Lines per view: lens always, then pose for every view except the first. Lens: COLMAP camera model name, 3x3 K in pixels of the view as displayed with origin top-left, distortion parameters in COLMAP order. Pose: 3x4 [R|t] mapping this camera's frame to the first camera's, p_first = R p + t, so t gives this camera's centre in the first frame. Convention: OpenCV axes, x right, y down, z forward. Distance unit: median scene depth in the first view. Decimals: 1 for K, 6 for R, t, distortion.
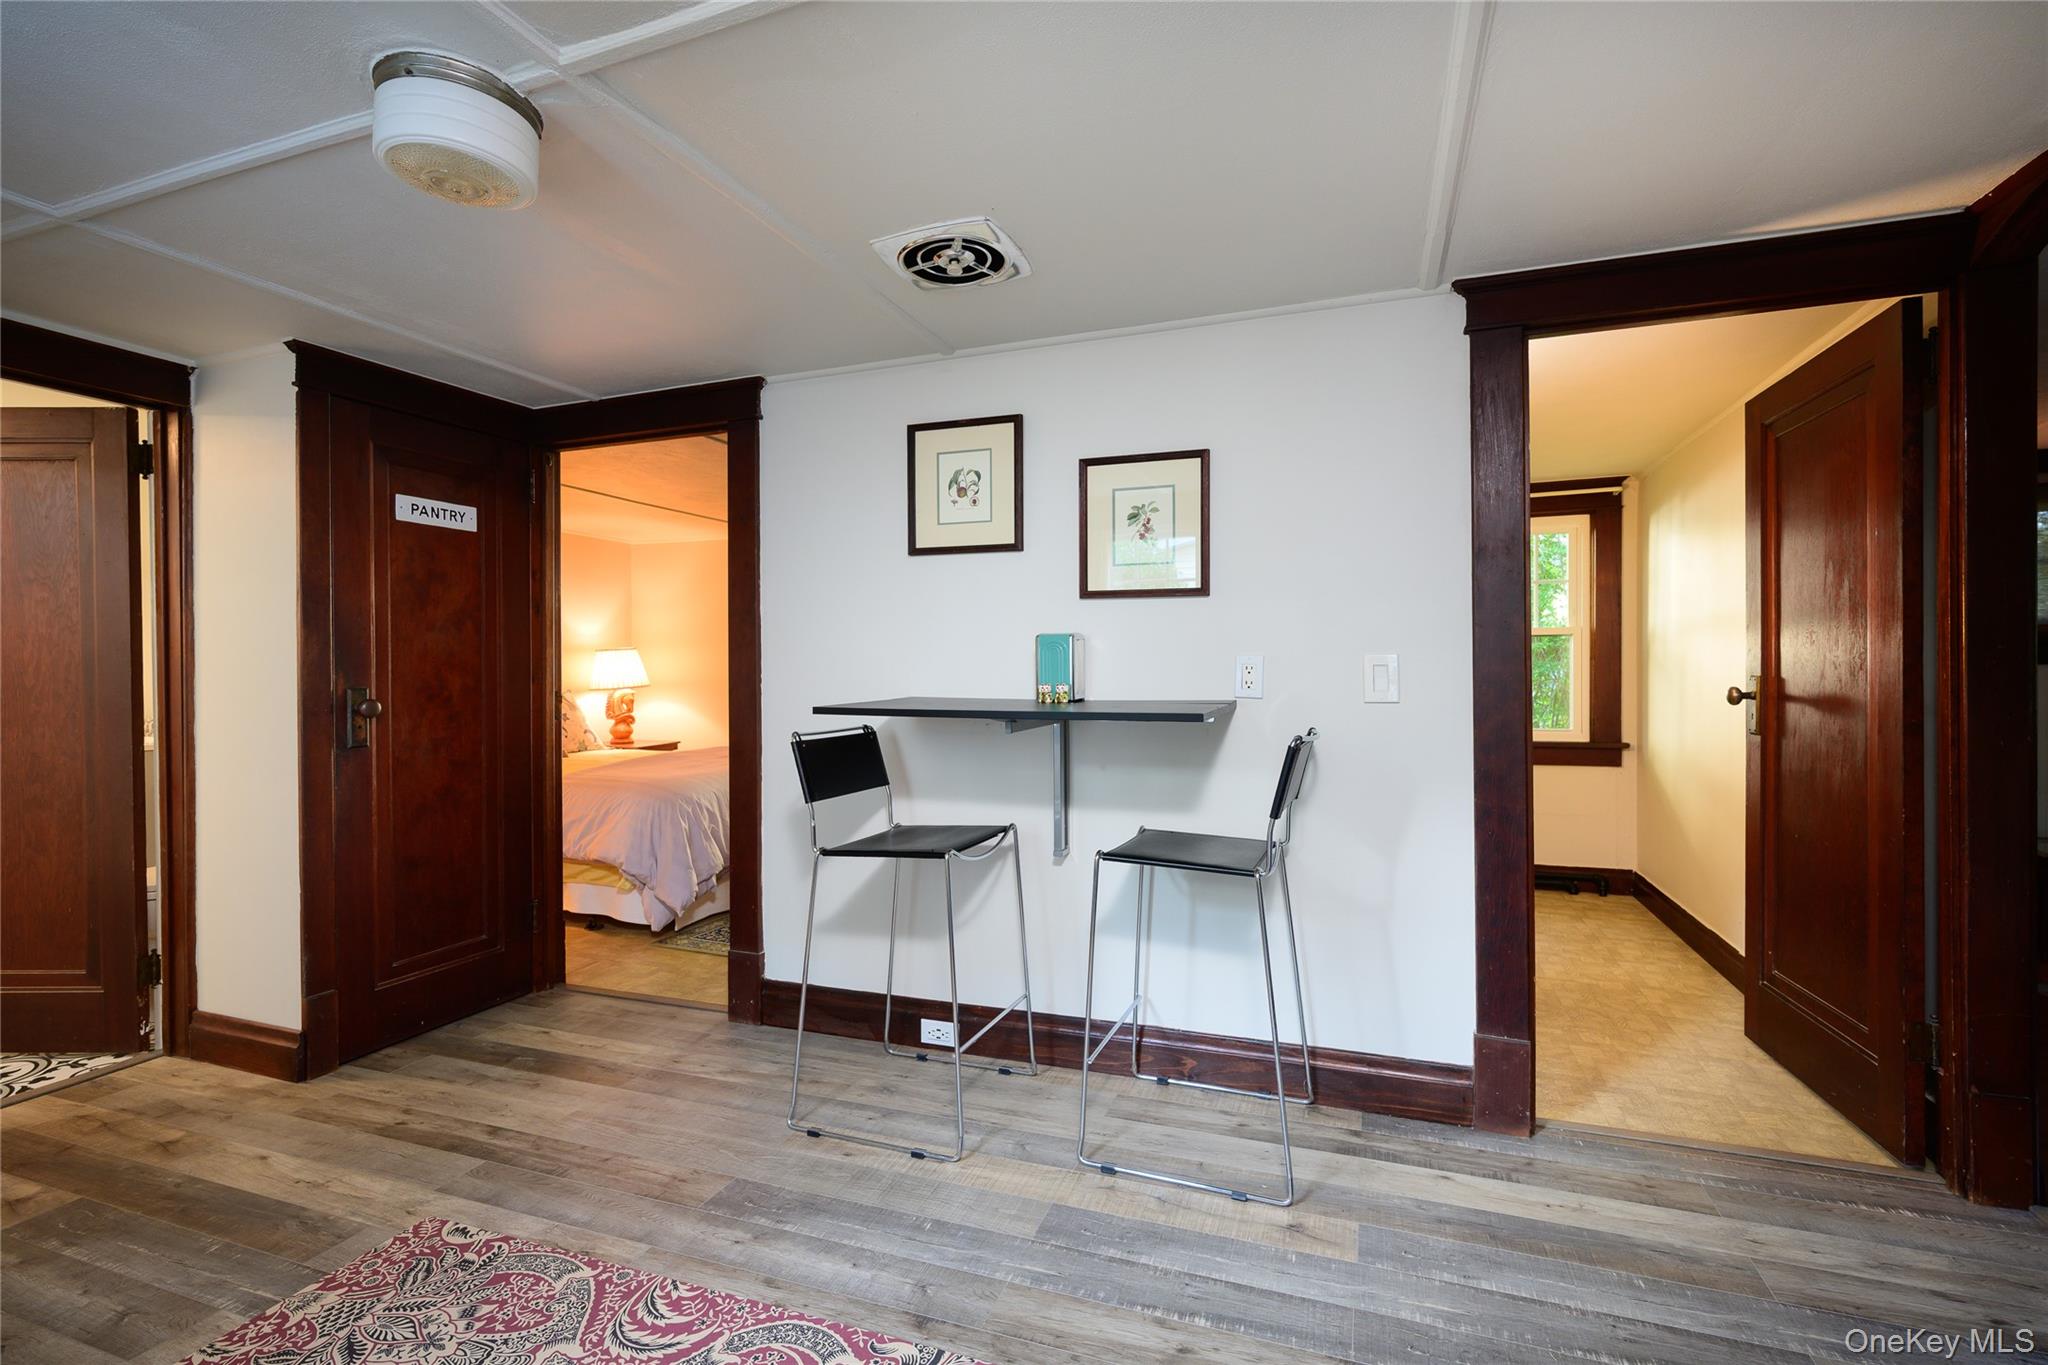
lens RADIAL K [[886.2, 0, 1022.6], [0, 886.2, 678.0], [0, 0, 1]] dist [-0.001387, -0.000090]
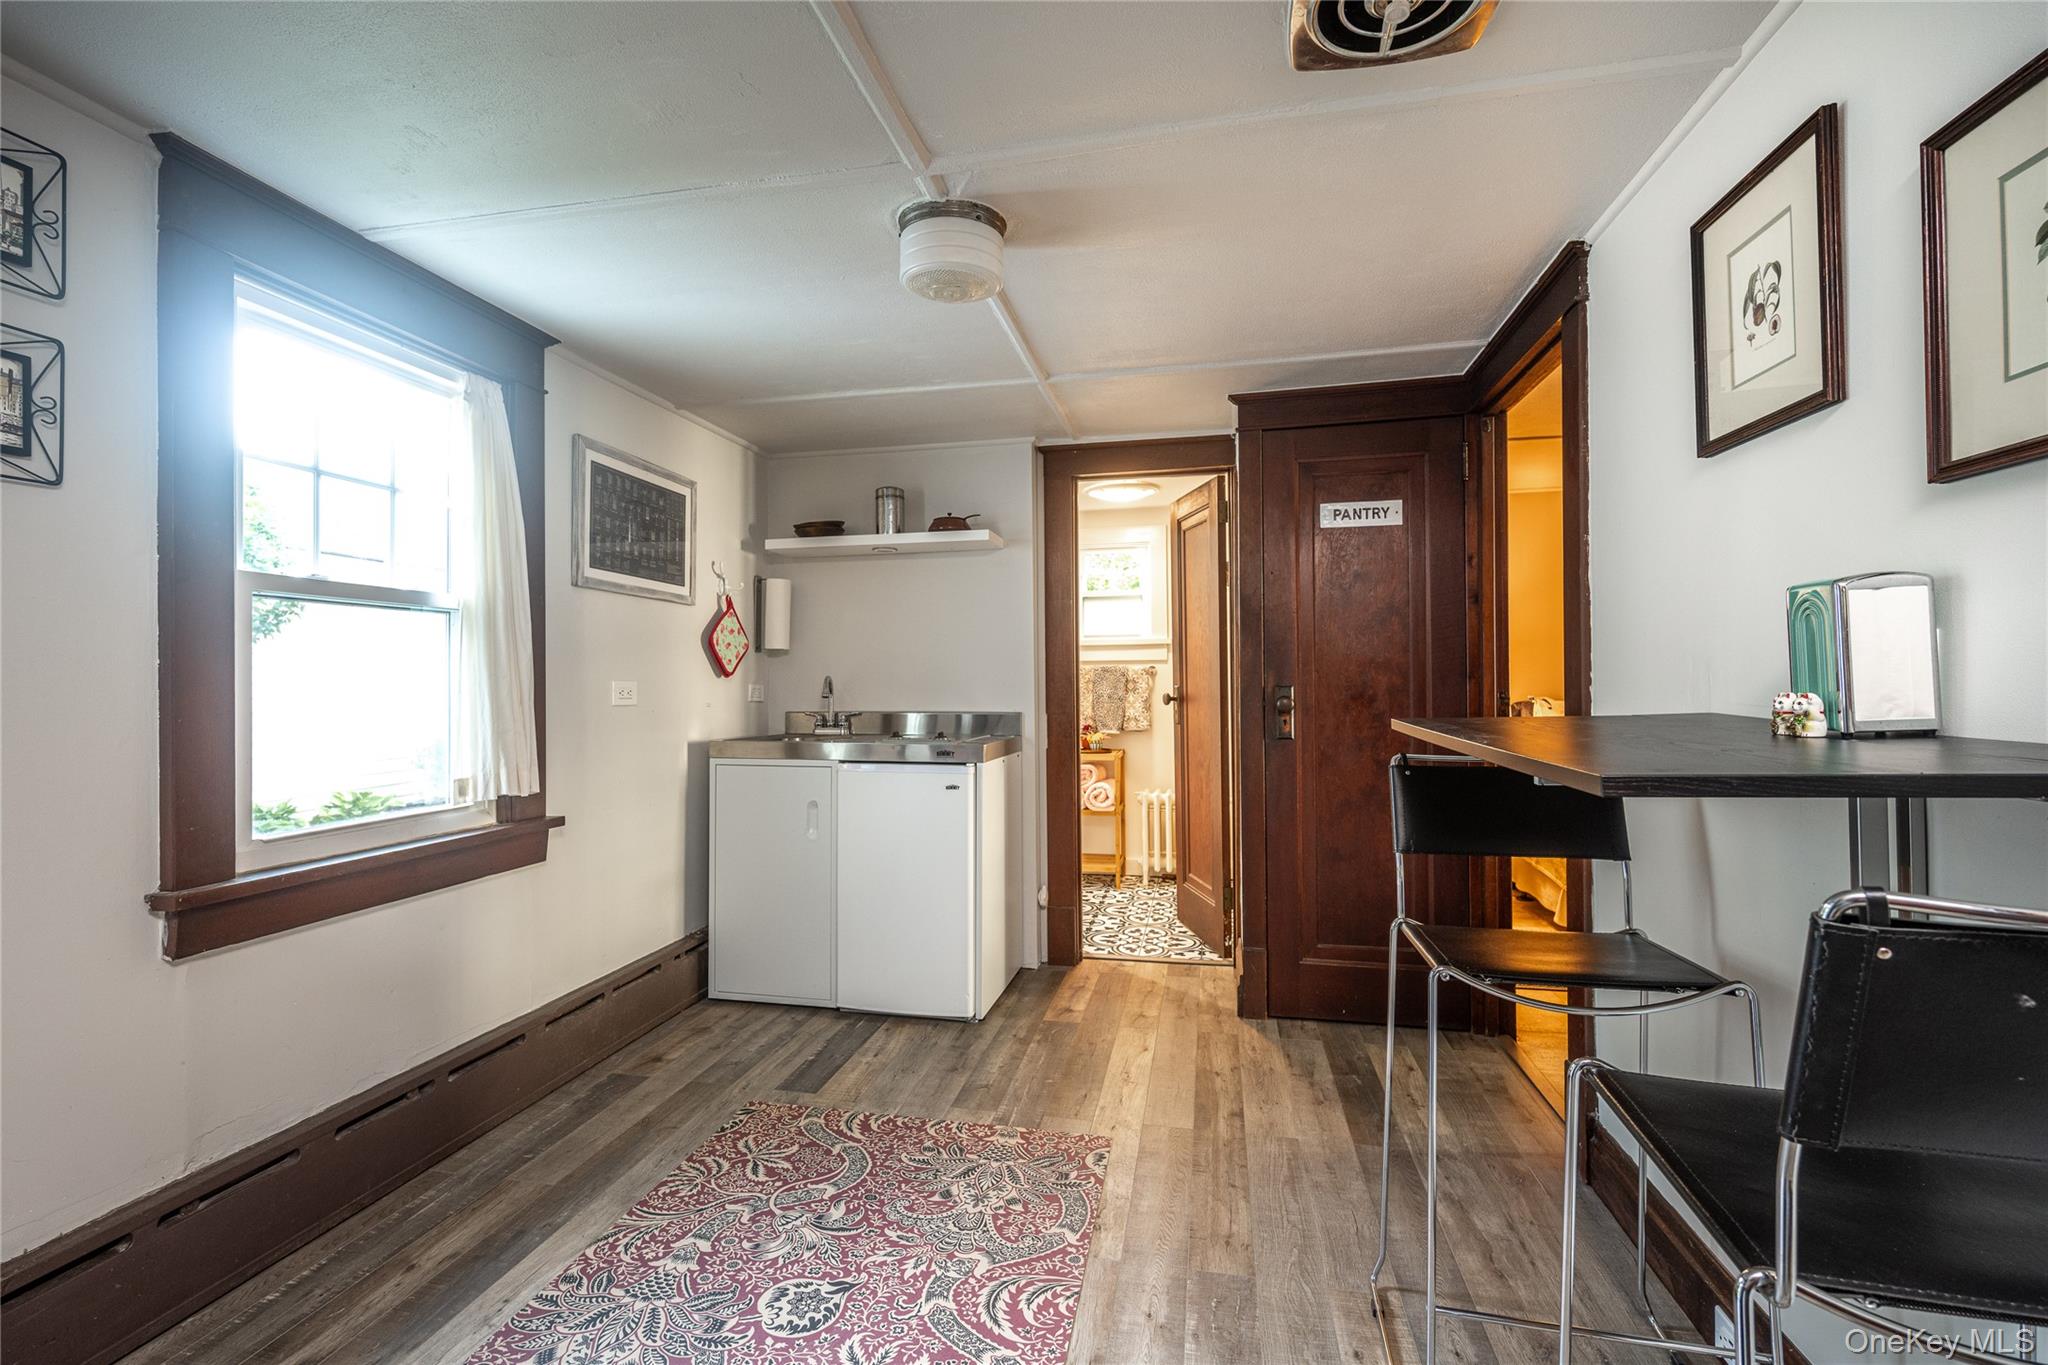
lens RADIAL K [[978.8, 0, 1011.8], [0, 978.8, 677.1], [0, 0, 1]] dist [0.003836, 0.000531]
pose [[0.140022, 0.001932, -0.990147, 0.470961], [0.000926, 0.999997, 0.002082, -0.003121], [0.990148, -0.001209, 0.140020, 0.543796]]
